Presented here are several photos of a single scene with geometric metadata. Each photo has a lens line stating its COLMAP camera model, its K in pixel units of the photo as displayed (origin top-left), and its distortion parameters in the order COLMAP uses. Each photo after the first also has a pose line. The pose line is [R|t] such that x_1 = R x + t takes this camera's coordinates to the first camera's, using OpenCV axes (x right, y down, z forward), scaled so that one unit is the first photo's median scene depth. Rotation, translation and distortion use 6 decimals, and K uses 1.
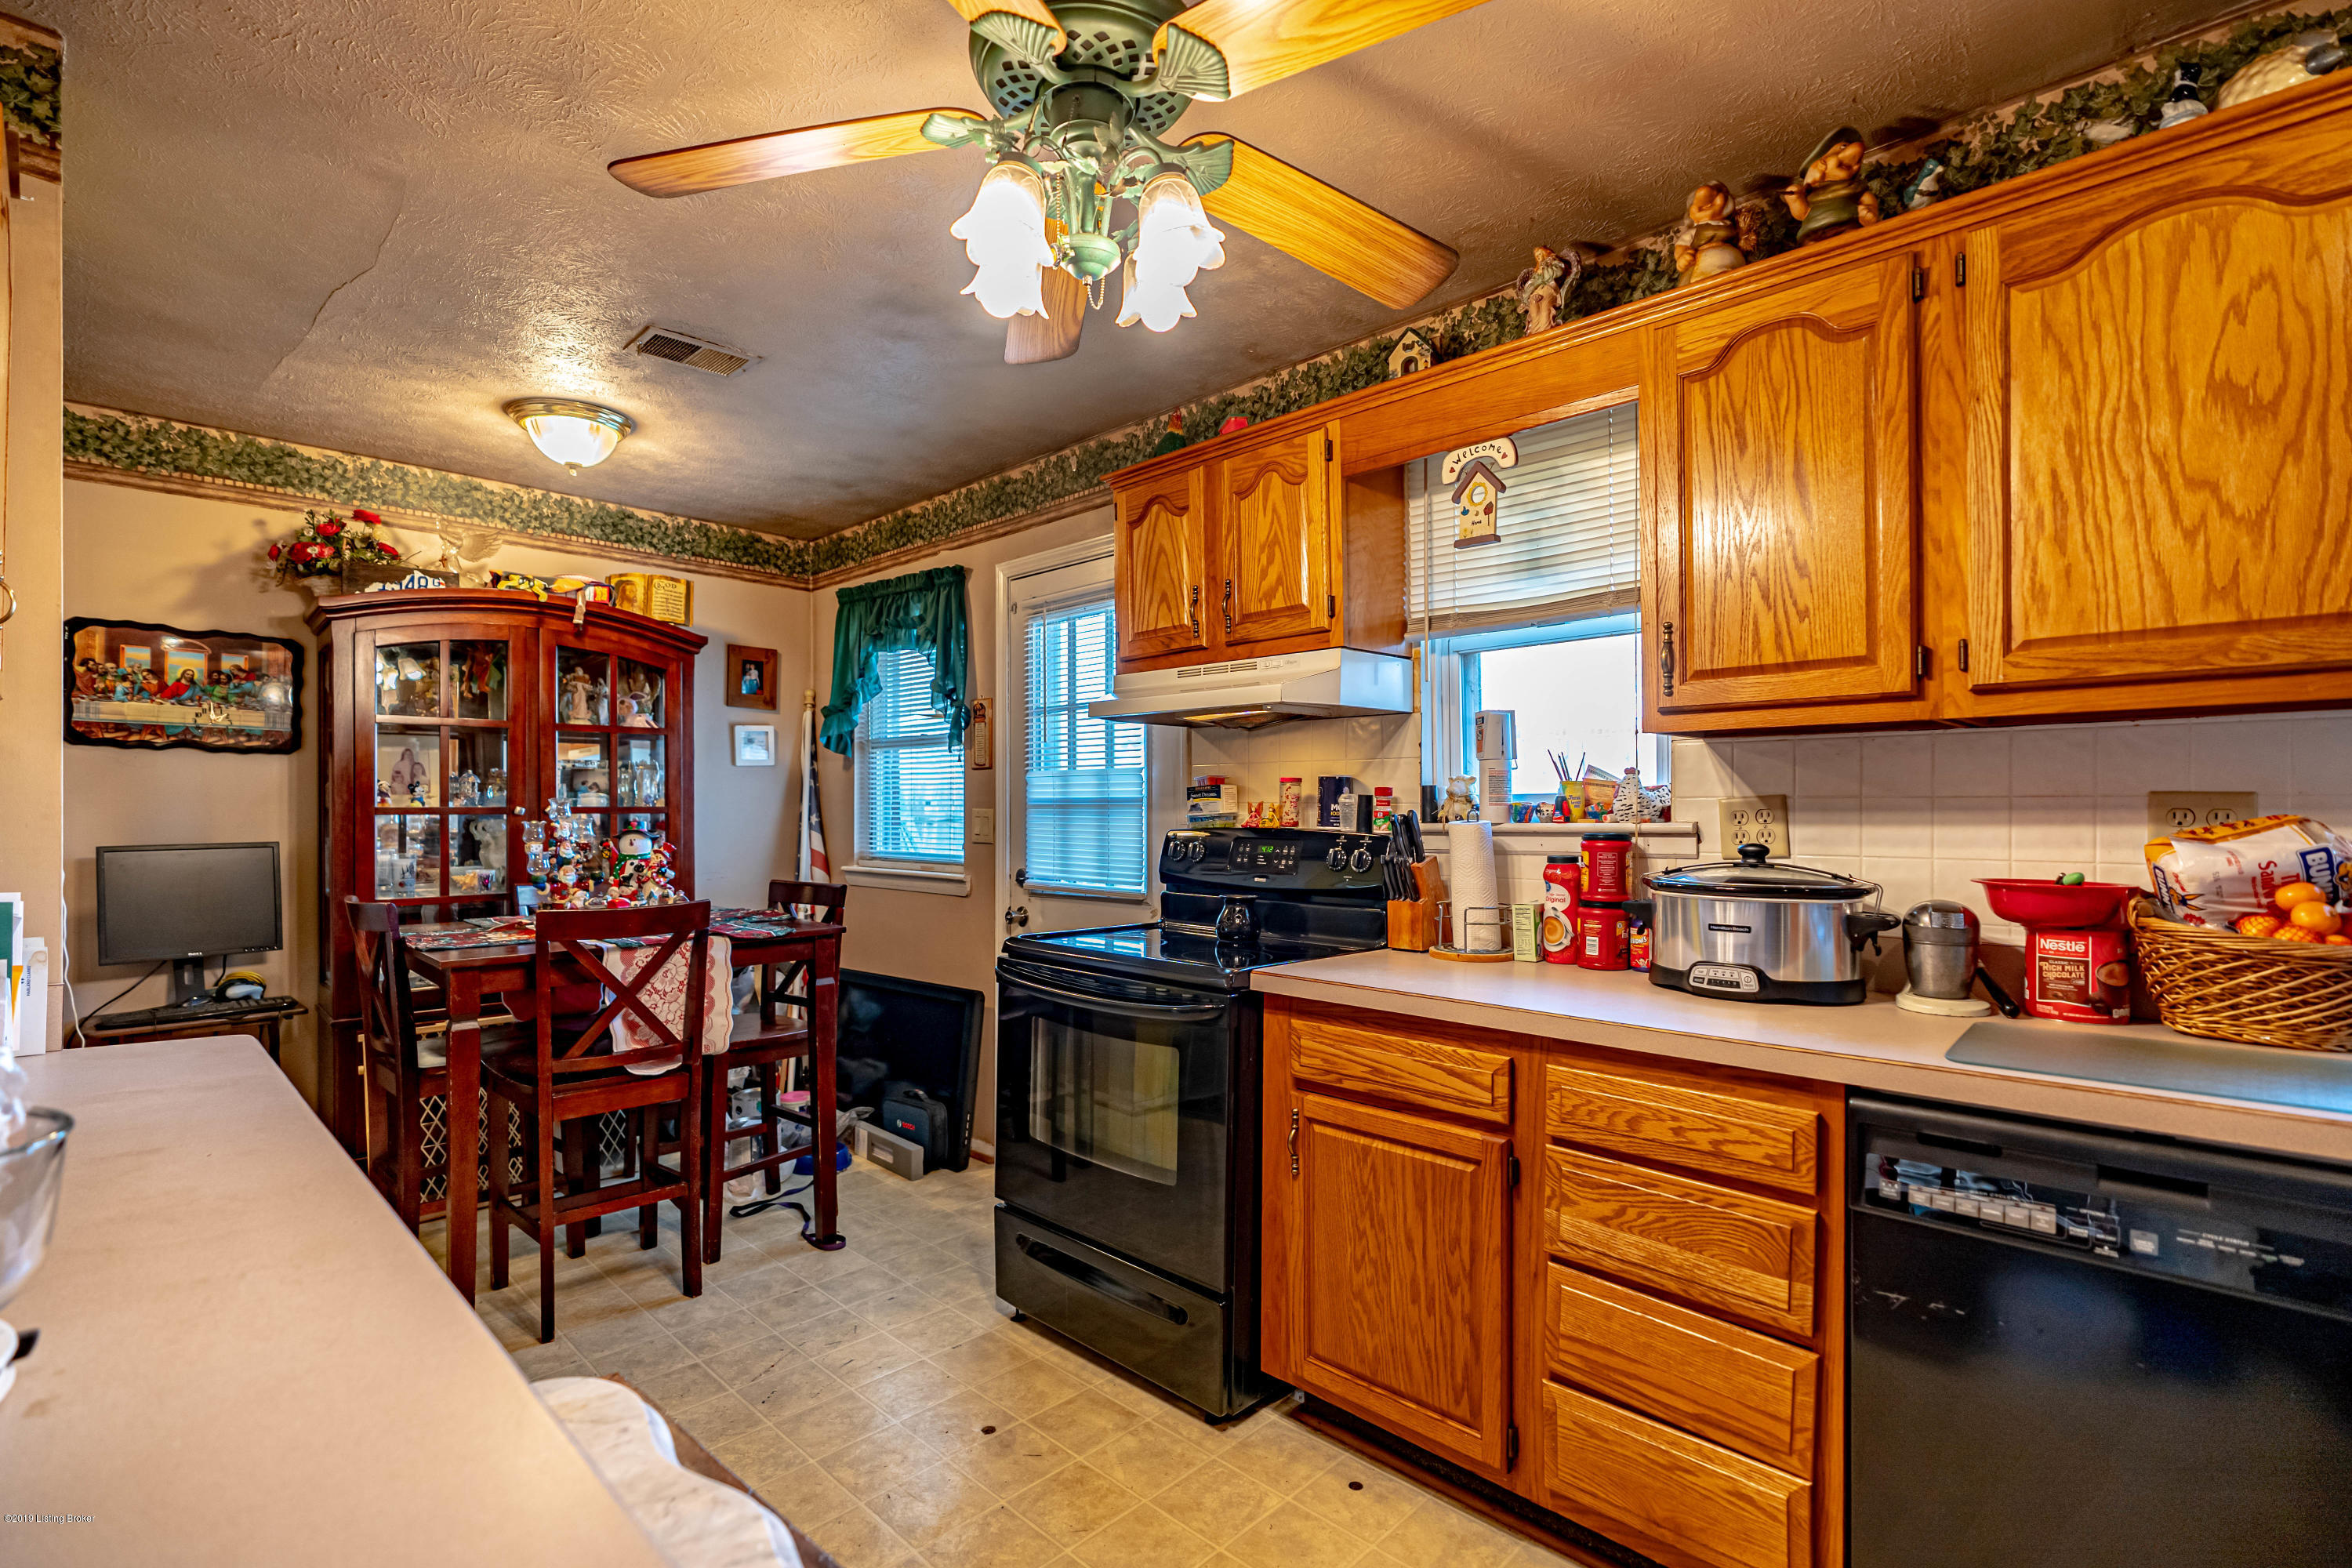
lens RADIAL K [[1140.2, 0, 1171.8], [0, 1140.2, 803.9], [0, 0, 1]] dist [0.001816, 0.000344]
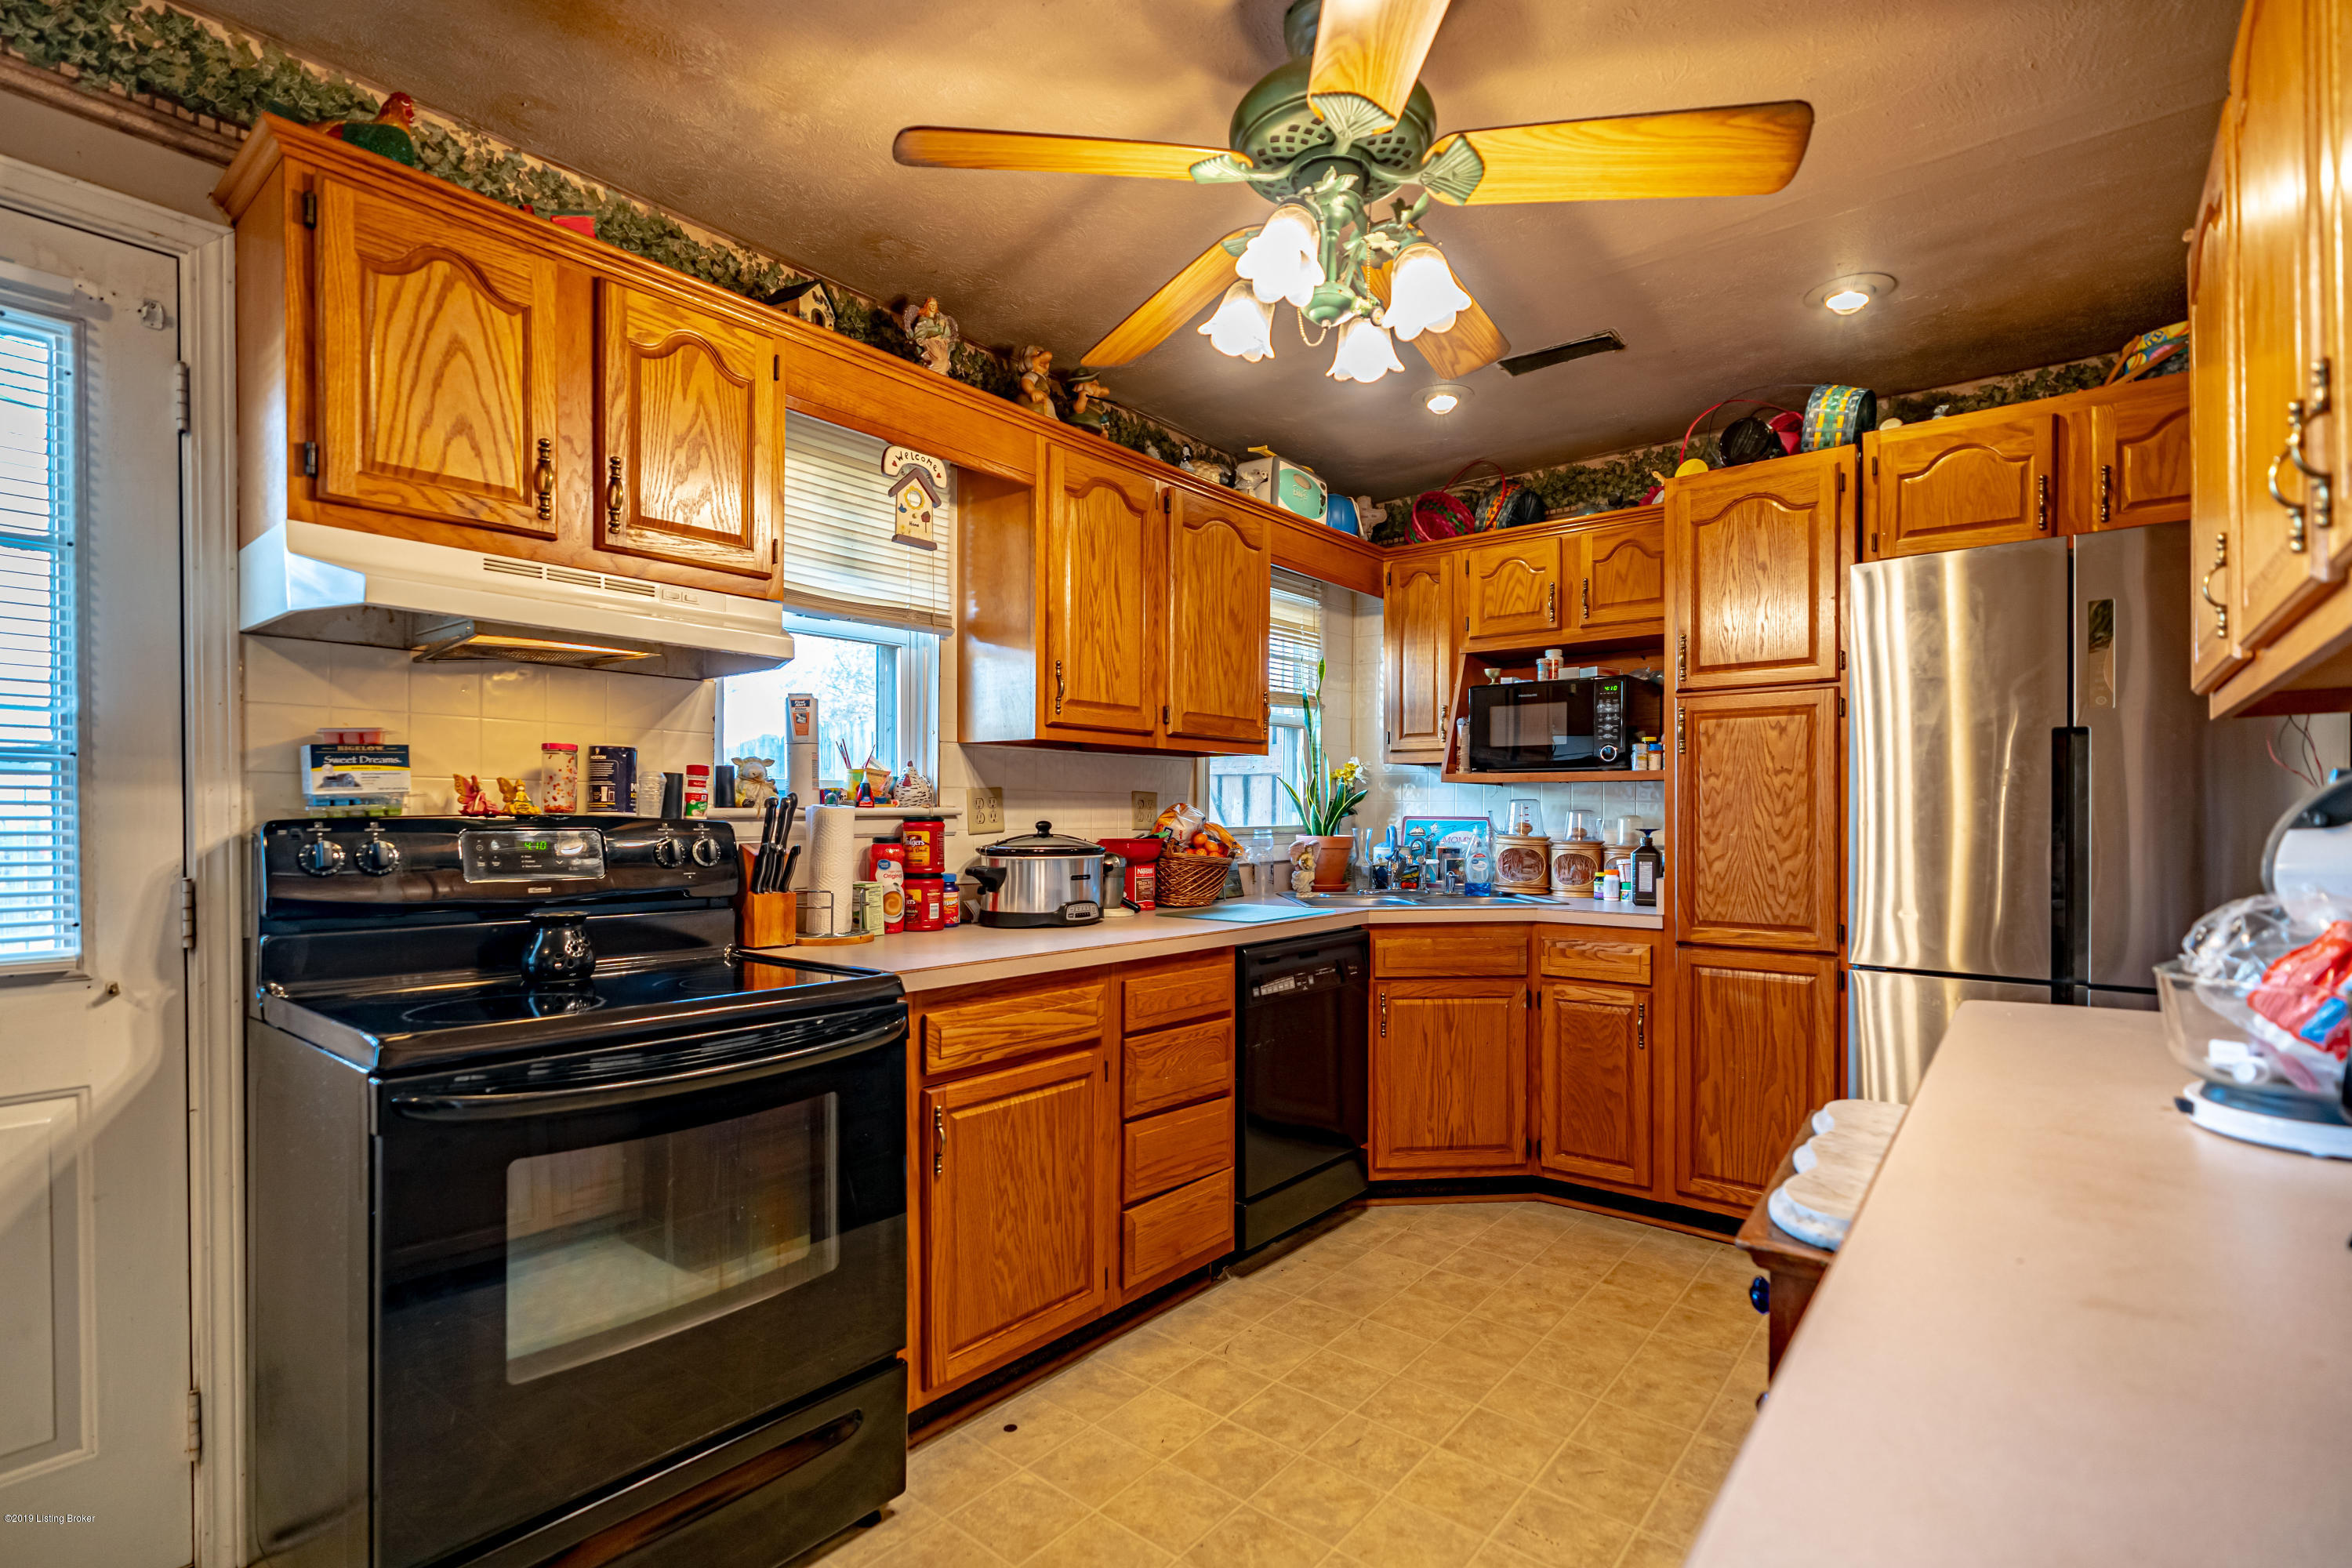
lens RADIAL K [[1076.3, 0, 1245.7], [0, 1076.3, 816.8], [0, 0, 1]] dist [-0.002310, -0.000160]
pose [[-0.147326, -0.000134, 0.989088, -0.823653], [-0.005317, 0.999986, -0.000656, 0.027298], [-0.989074, -0.005356, -0.147325, 0.894464]]
